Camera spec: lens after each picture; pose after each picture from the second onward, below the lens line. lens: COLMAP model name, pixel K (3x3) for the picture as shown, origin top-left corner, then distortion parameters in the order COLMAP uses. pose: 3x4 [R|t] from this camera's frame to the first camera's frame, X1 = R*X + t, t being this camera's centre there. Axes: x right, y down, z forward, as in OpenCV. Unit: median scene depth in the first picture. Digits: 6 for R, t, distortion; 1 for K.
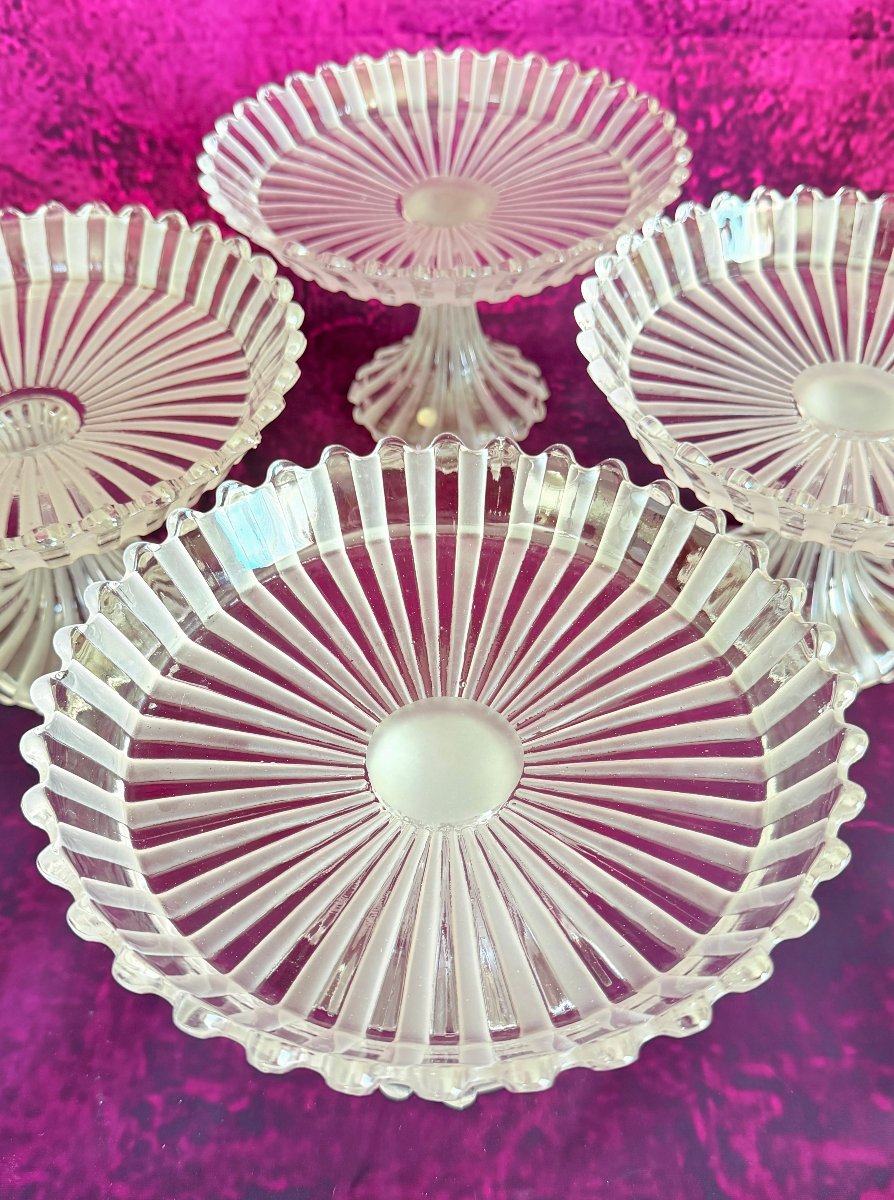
lens RADIAL K [[1167.7, 0, 445.9], [0, 1167.7, 629.5], [0, 0, 1]] dist [-0.011265, -0.016613]
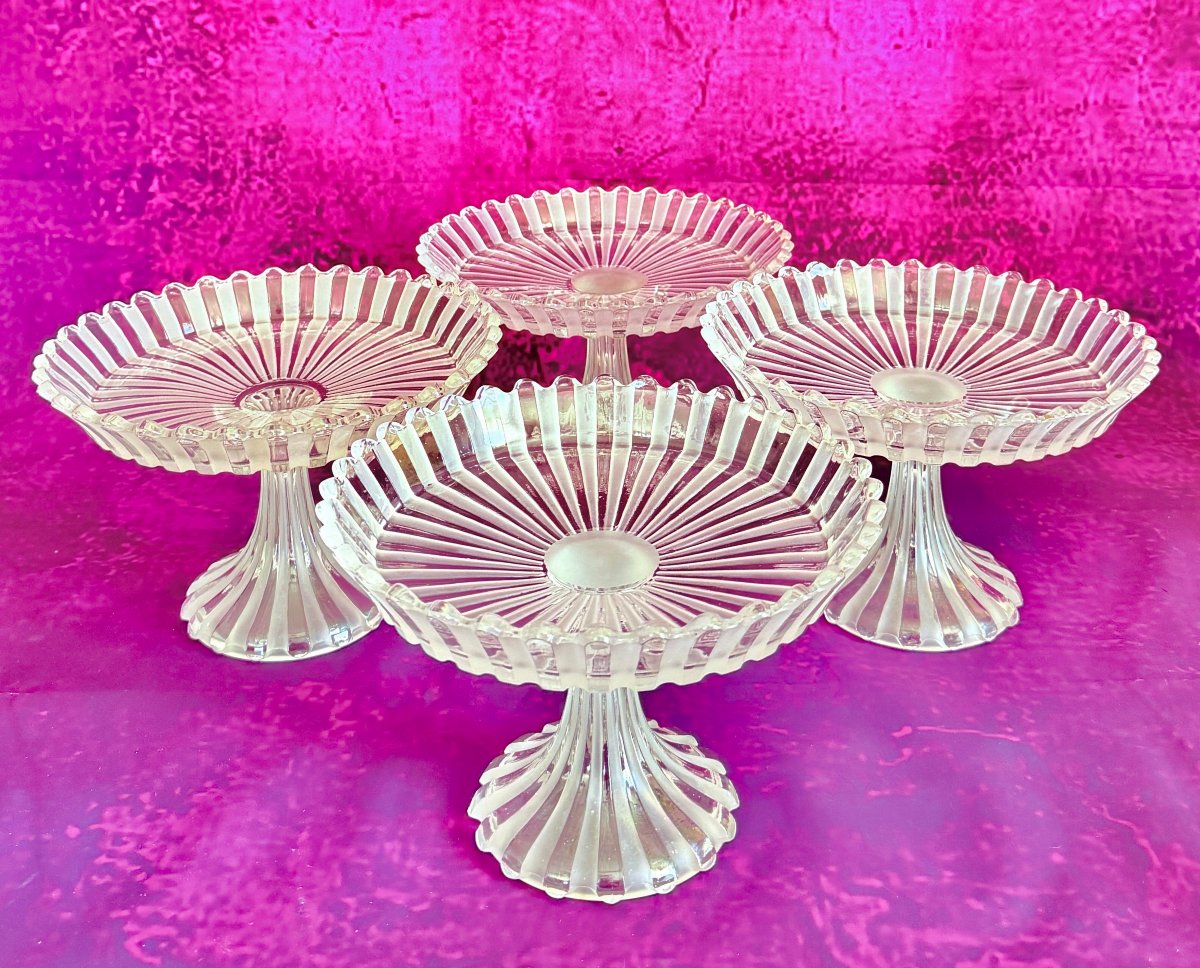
lens RADIAL K [[1462.4, 0, 596.0], [0, 1462.4, 182.1], [0, 0, 1]] dist [0.152615, -0.340257]
pose [[0.999933, 0.007534, -0.008838, 0.002194], [-0.011021, 0.855543, -0.517615, 0.316128], [0.003661, 0.517678, 0.855568, -0.364009]]
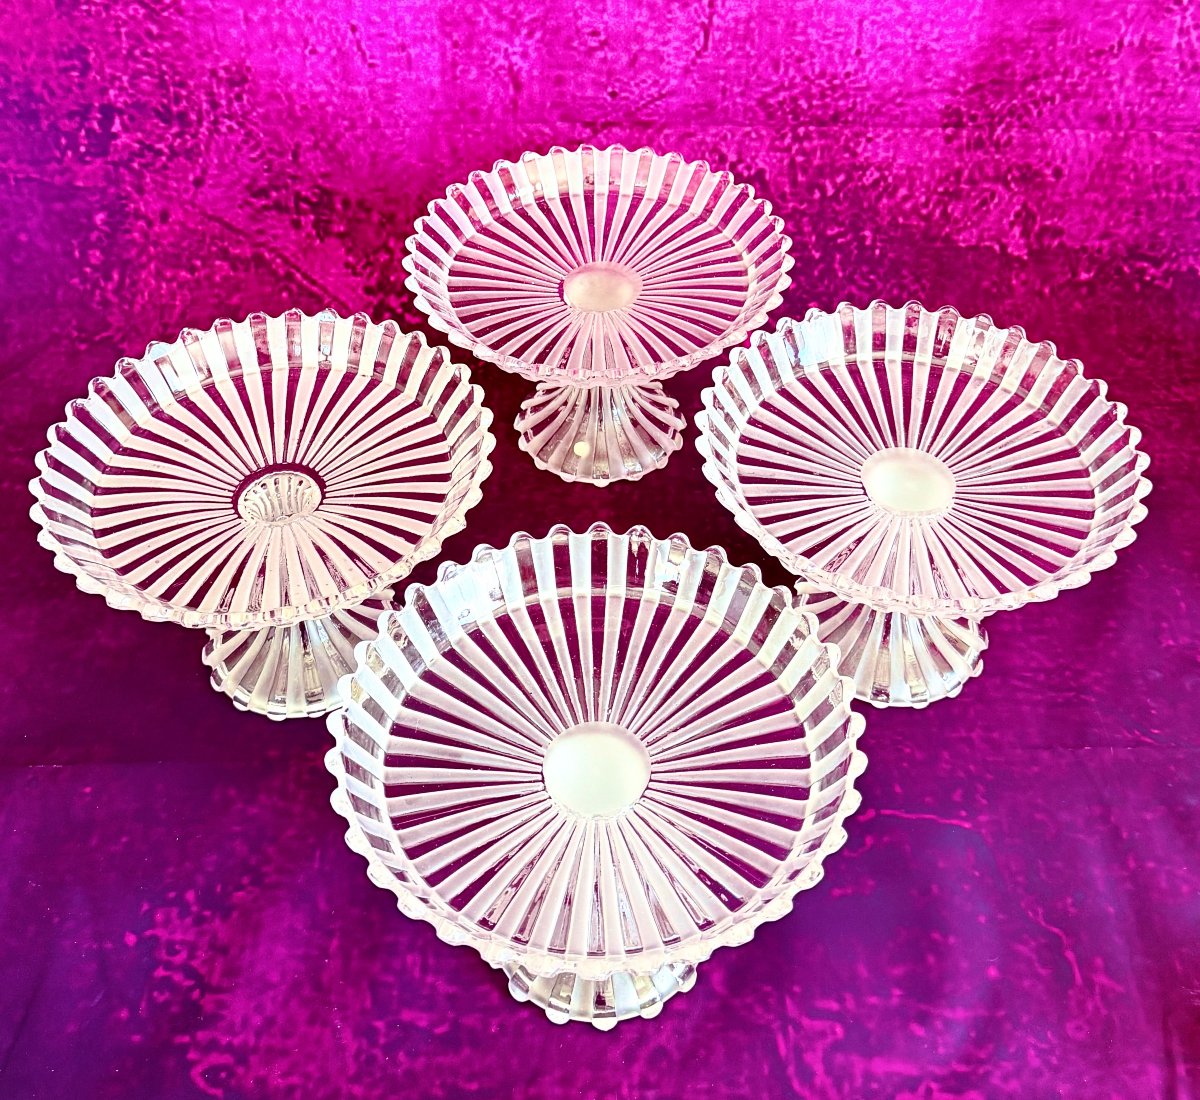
lens RADIAL K [[1454.2, 0, 597.8], [0, 1454.2, 363.9], [0, 0, 1]] dist [0.179420, -0.469452]
pose [[0.999963, 0.008077, 0.002881, -0.004547], [-0.007654, 0.992147, -0.124846, -0.081481], [-0.003867, 0.124819, 0.992172, -0.451719]]
